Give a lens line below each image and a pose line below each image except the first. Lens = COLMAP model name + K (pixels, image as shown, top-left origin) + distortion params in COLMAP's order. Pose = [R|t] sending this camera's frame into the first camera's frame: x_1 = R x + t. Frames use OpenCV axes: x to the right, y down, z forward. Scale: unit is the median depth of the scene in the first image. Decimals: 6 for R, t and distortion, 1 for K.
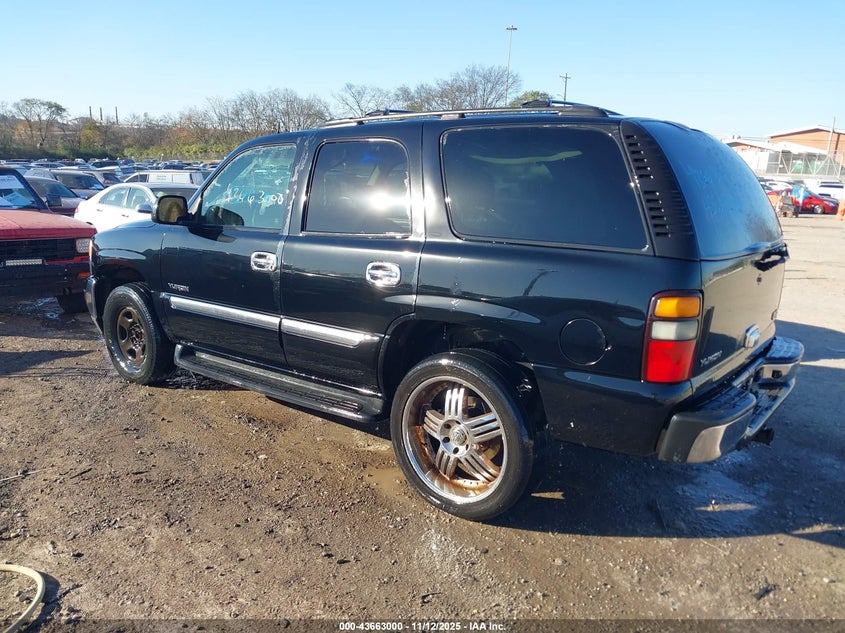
lens RADIAL K [[650.3, 0, 422.5], [0, 650.3, 316.5], [0, 0, 1]] dist [0.000812, -0.000226]
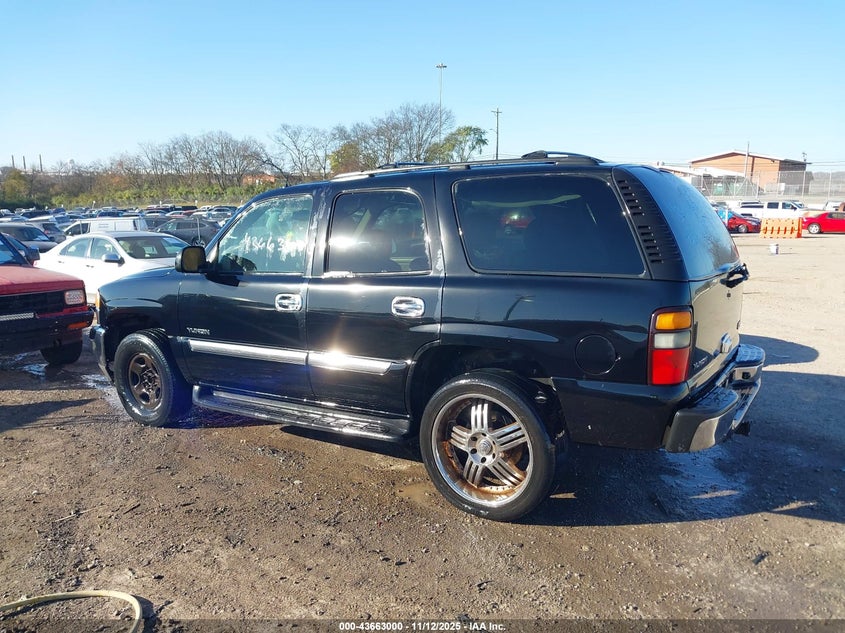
lens RADIAL K [[650.3, 0, 422.5], [0, 650.3, 316.5], [0, 0, 1]] dist [0.000812, -0.000226]
pose [[0.995114, -0.054105, 0.082591, -0.131044], [0.058360, 0.997043, -0.050004, 0.008334], [-0.079641, 0.054579, 0.995328, -0.124647]]
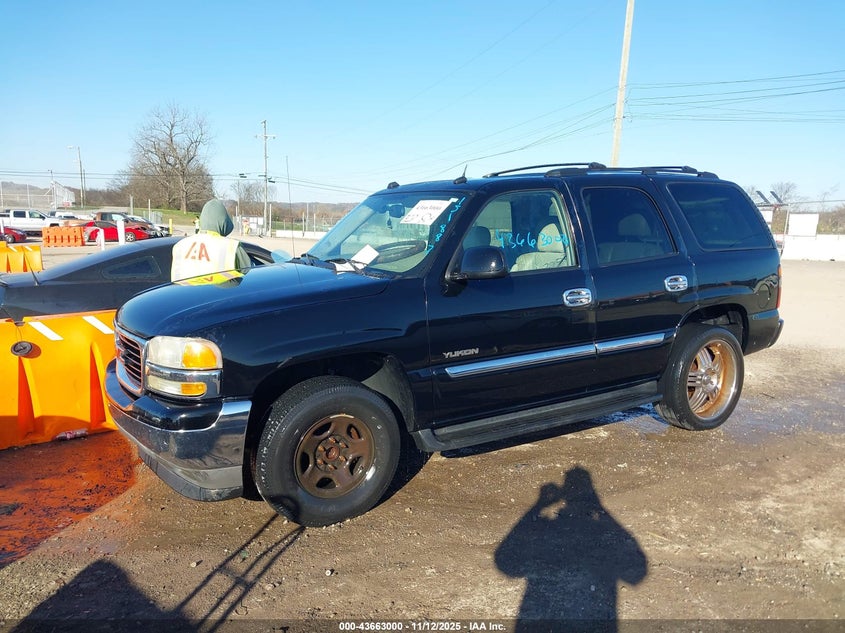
lens RADIAL K [[650.3, 0, 422.5], [0, 650.3, 316.5], [0, 0, 1]] dist [0.000812, -0.000226]
pose [[0.382466, -0.166470, 0.908849, -1.580404], [0.204171, 0.974547, 0.092583, -0.246740], [-0.901129, 0.150150, 0.406720, 0.943958]]
